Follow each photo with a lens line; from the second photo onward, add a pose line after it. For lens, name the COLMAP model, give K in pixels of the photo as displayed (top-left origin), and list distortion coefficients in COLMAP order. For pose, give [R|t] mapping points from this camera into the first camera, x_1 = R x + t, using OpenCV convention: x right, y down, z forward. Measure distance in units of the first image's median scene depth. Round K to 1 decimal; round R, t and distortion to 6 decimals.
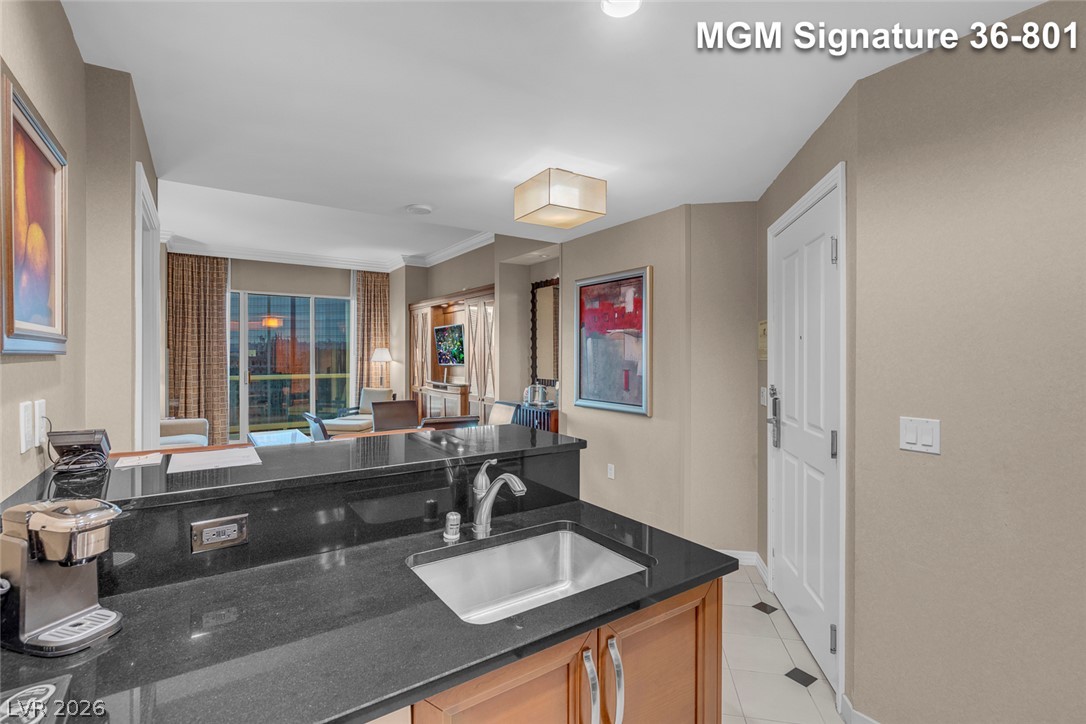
lens RADIAL K [[493.8, 0, 537.2], [0, 493.8, 356.4], [0, 0, 1]] dist [-0.006778, 0.002754]
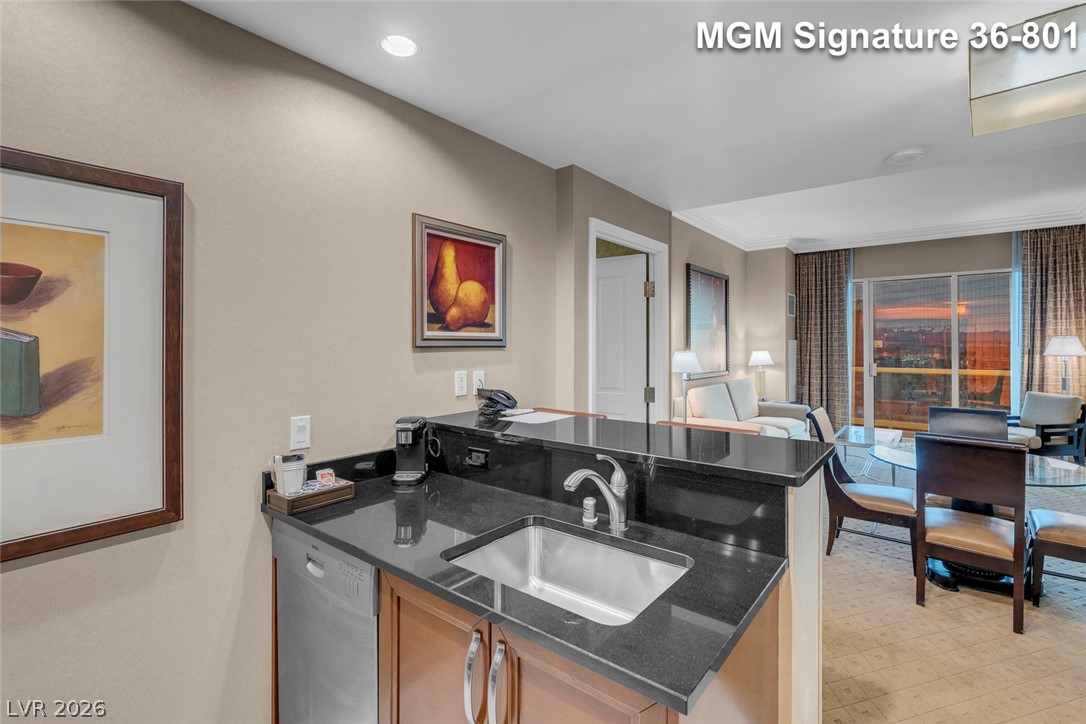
lens RADIAL K [[501.8, 0, 542.8], [0, 501.8, 342.1], [0, 0, 1]] dist [-0.001699, 0.000132]
pose [[0.291188, -0.005210, -0.956652, 0.165039], [-0.002468, 0.999978, -0.006197, -0.002439], [0.956663, 0.004165, 0.291169, 0.115191]]
